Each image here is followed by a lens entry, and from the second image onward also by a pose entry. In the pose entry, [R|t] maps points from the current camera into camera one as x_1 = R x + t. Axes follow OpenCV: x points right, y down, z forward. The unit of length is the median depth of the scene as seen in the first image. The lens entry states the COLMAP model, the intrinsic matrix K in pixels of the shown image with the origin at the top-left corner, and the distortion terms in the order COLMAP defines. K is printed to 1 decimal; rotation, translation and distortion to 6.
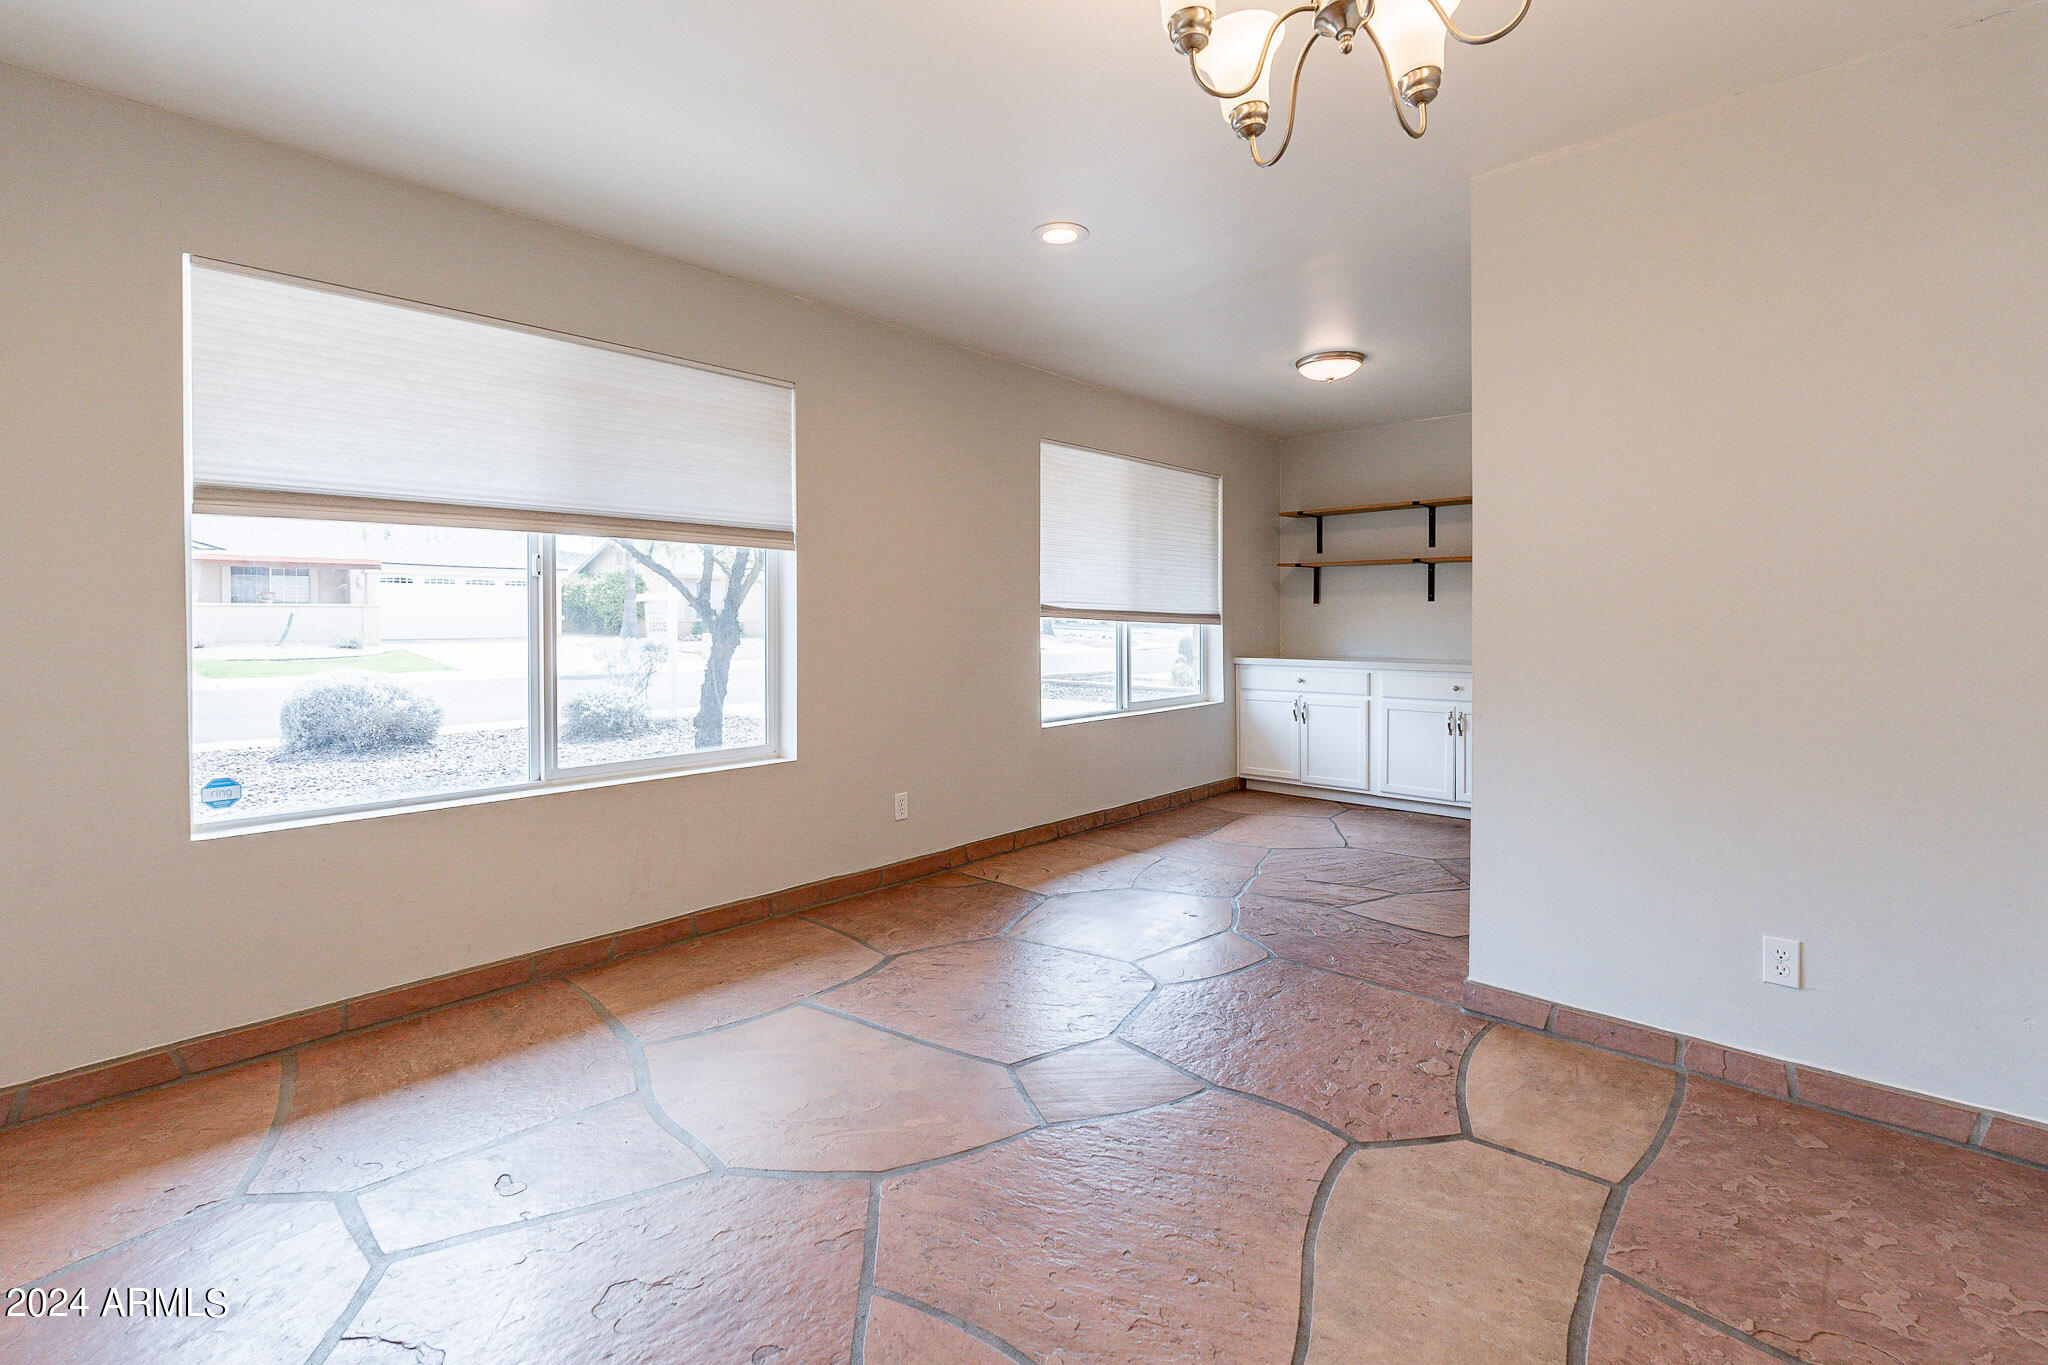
lens RADIAL K [[922.9, 0, 1023.2], [0, 922.9, 618.2], [0, 0, 1]] dist [-0.005821, -0.000257]
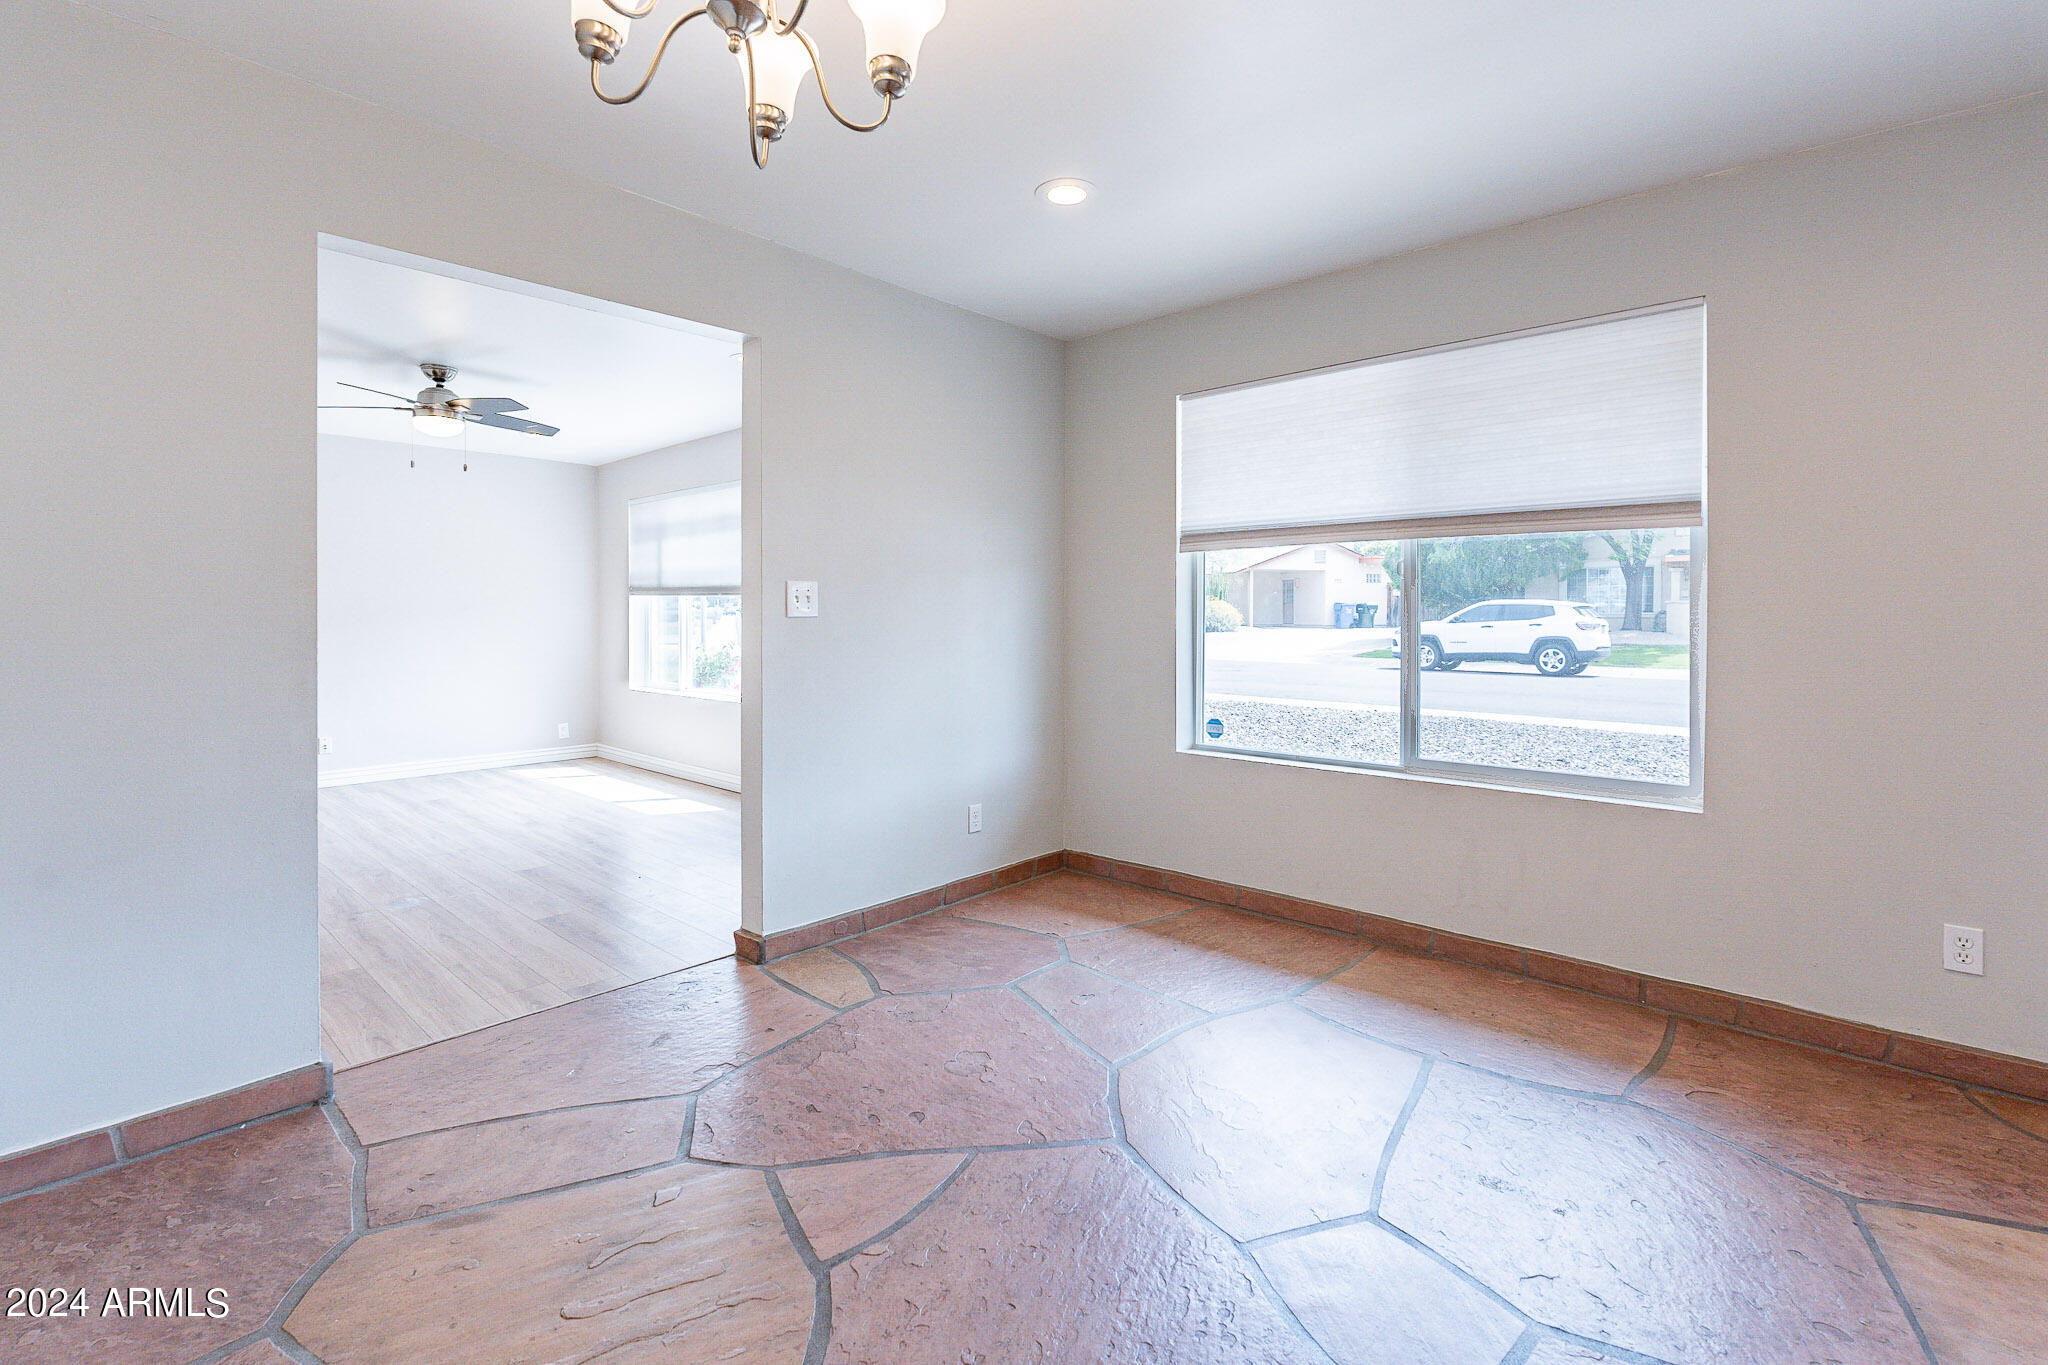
lens RADIAL K [[916.7, 0, 1028.2], [0, 916.7, 612.5], [0, 0, 1]] dist [-0.005810, 0.000219]
pose [[0.009124, -0.000592, -0.999958, 0.523983], [-0.002247, 0.999997, -0.000613, -0.003757], [0.999956, 0.002252, 0.009123, 0.511064]]
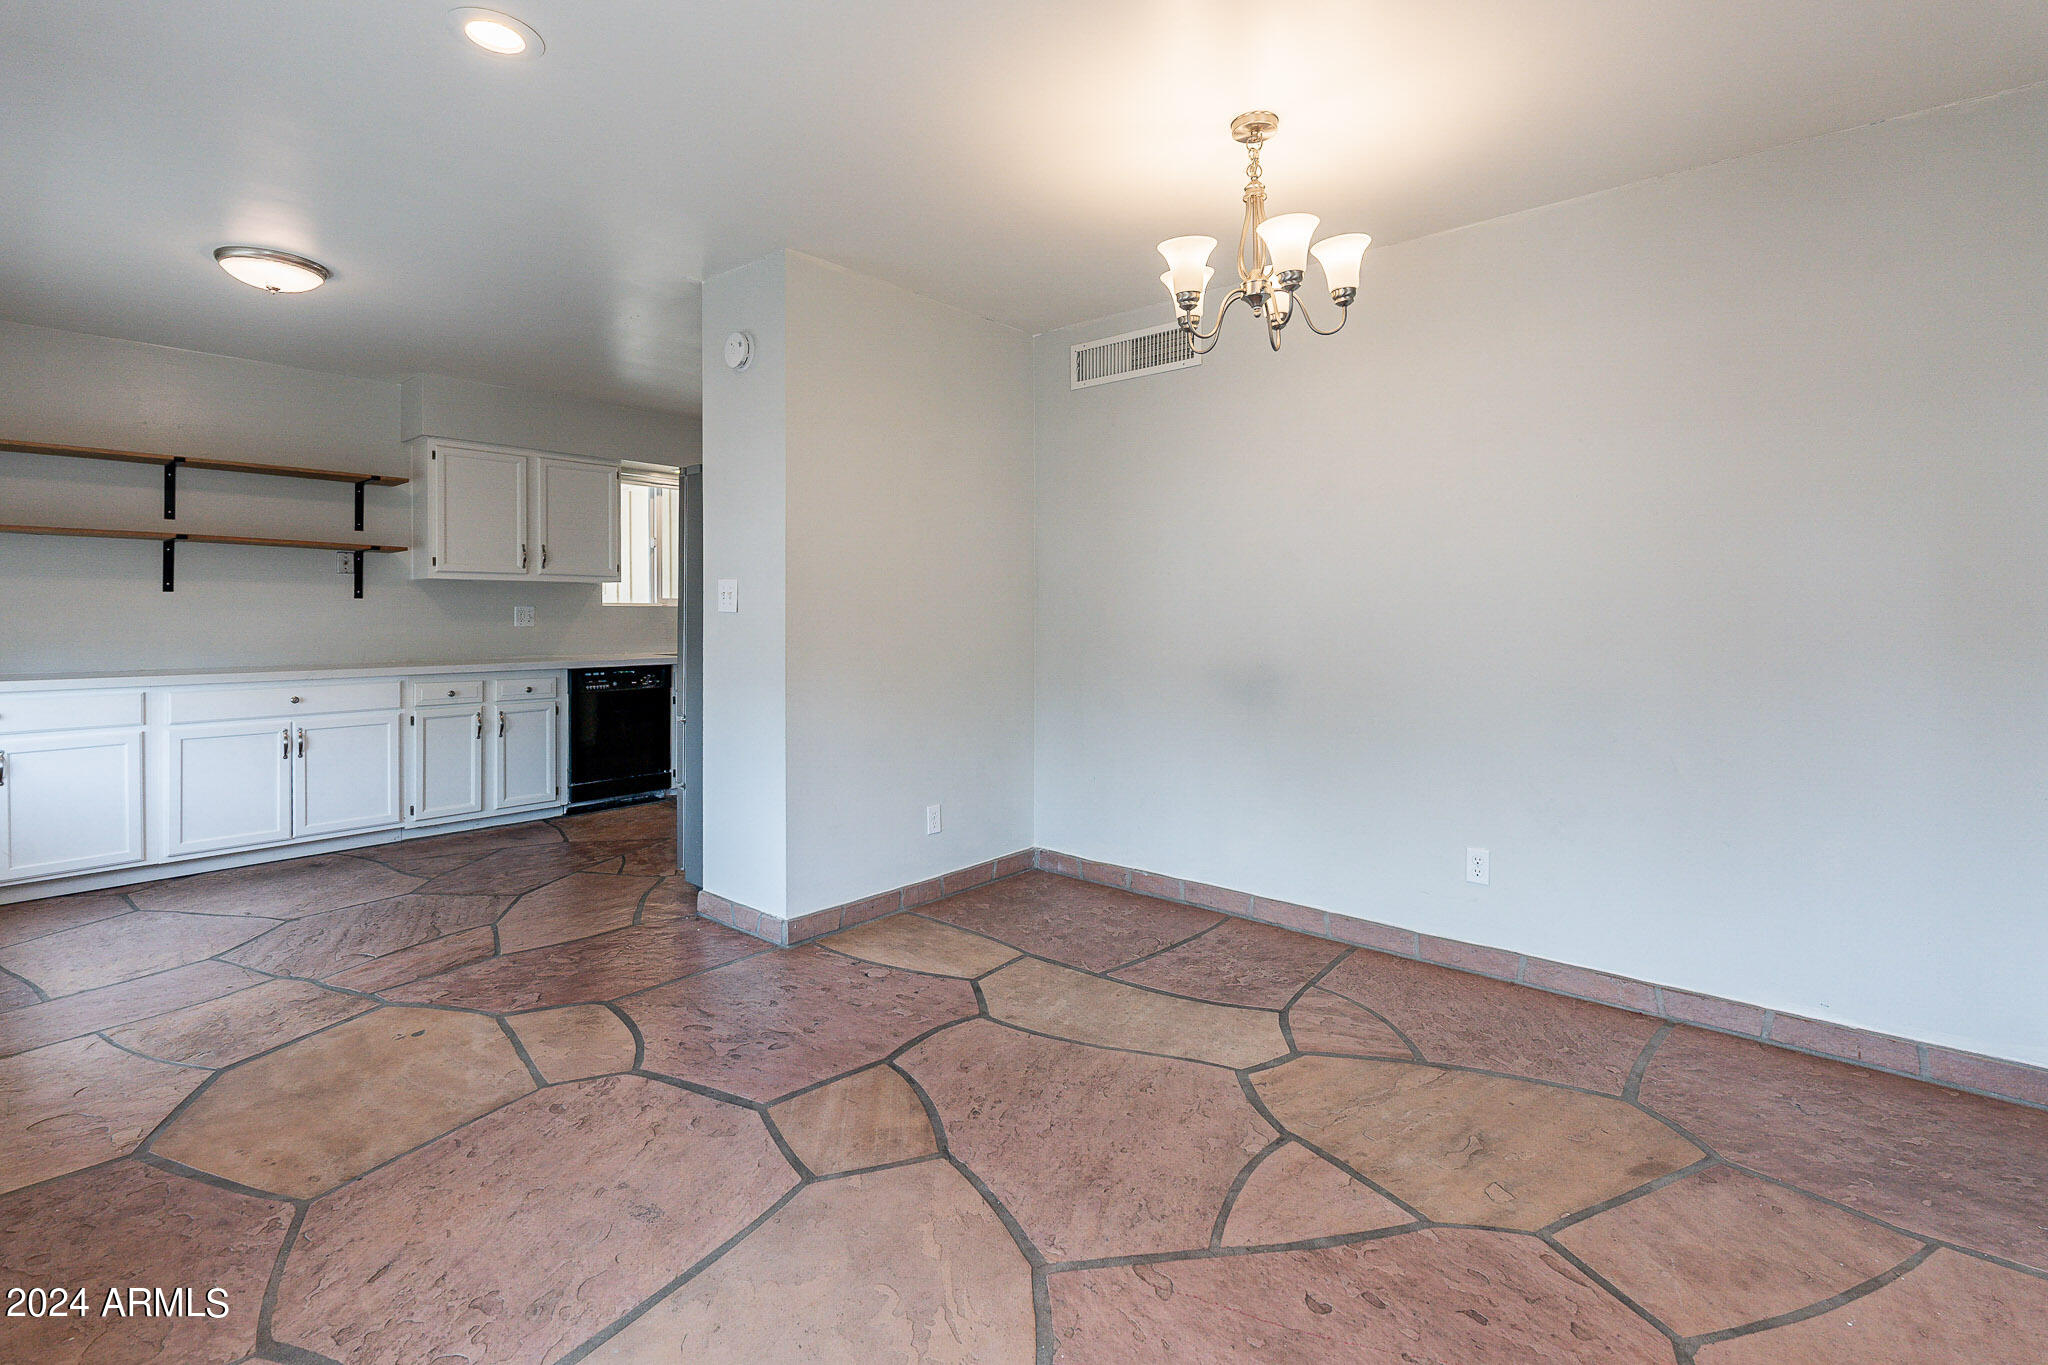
lens RADIAL K [[922.9, 0, 1023.2], [0, 922.9, 618.2], [0, 0, 1]] dist [-0.005821, -0.000257]
pose [[-0.039981, -0.003167, 0.999195, -0.585452], [-0.001450, 0.999994, 0.003112, -0.000367], [-0.999199, -0.001324, -0.039986, 0.609075]]
